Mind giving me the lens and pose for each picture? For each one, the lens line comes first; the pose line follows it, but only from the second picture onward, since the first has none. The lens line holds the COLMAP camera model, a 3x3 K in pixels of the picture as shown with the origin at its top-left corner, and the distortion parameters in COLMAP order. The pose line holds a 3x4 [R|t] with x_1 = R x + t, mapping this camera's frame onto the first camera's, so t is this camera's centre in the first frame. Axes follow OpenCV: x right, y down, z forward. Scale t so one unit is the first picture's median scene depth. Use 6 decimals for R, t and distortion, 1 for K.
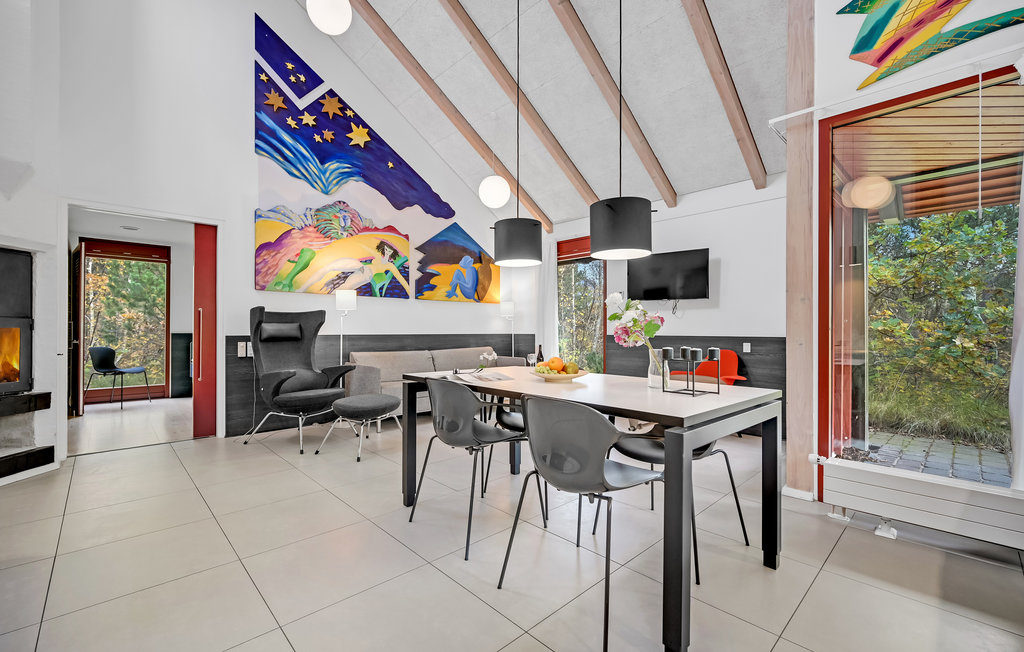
lens RADIAL K [[437.3, 0, 505.9], [0, 437.3, 329.4], [0, 0, 1]] dist [0.003542, 0.000387]
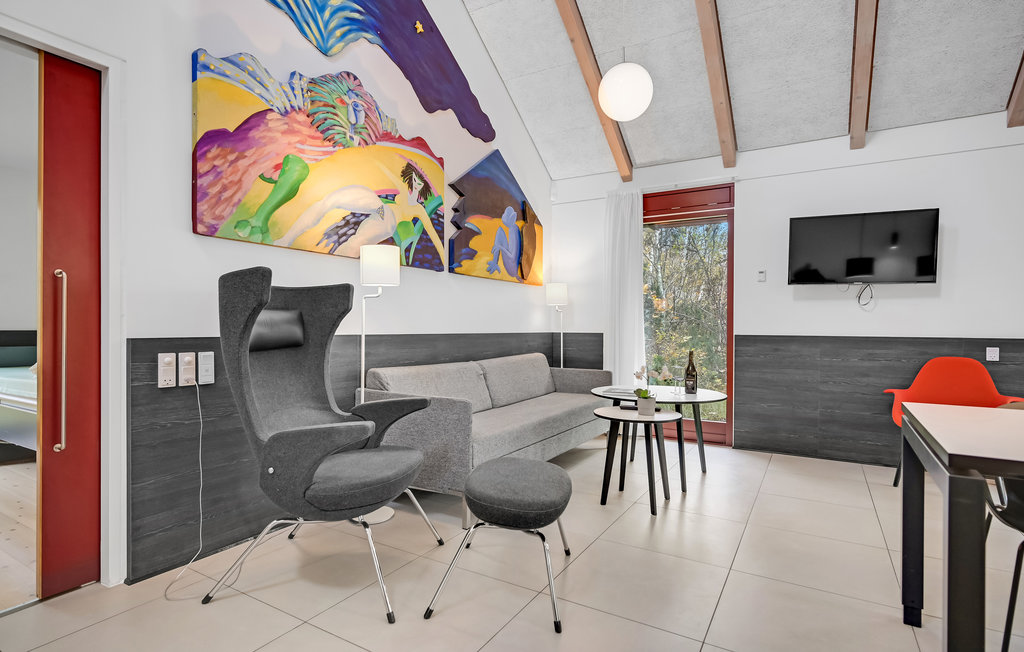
lens RADIAL K [[524.7, 0, 516.3], [0, 524.7, 328.8], [0, 0, 1]] dist [0.006610, -0.002653]
pose [[0.959399, 0.003397, 0.282033, -0.365390], [-0.005353, 0.999967, 0.006168, 0.000393], [-0.282003, -0.007427, 0.959385, 0.356877]]
